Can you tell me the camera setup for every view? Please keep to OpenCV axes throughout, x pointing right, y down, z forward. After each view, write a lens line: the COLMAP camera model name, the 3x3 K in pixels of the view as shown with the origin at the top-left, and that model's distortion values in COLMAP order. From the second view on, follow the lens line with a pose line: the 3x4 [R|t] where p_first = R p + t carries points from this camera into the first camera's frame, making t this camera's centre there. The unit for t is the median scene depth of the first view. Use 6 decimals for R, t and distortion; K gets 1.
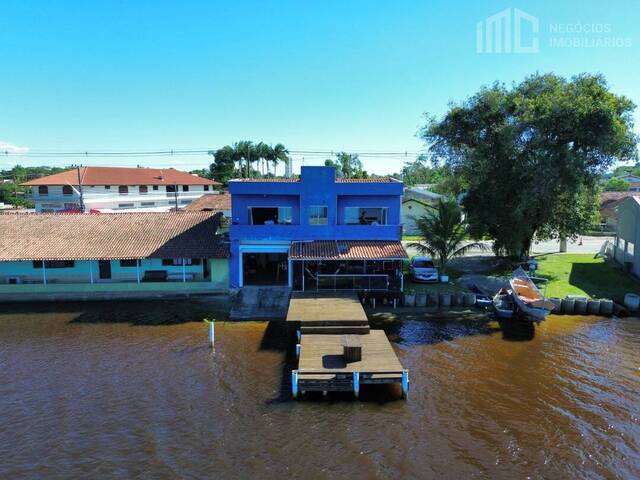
lens RADIAL K [[459.8, 0, 320.0], [0, 459.8, 240.0], [0, 0, 1]] dist [0.049165, -0.002370]
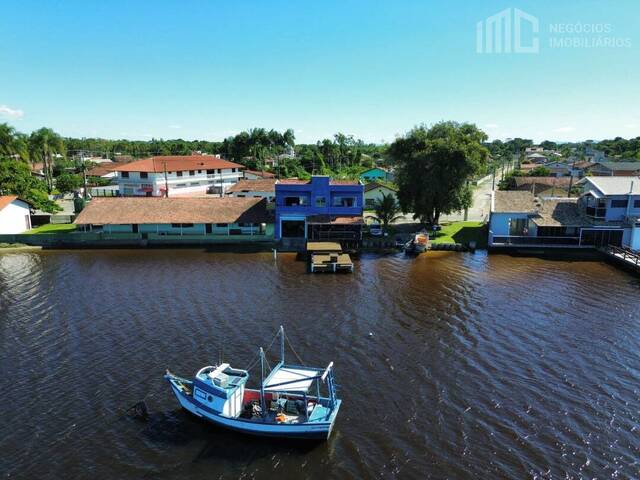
lens RADIAL K [[459.8, 0, 320.0], [0, 459.8, 240.0], [0, 0, 1]] dist [0.049165, -0.002370]
pose [[0.999977, 0.006220, 0.002668, -0.008802], [-0.006394, 0.997451, 0.071074, -0.027575], [-0.002219, -0.071089, 0.997467, -0.918104]]
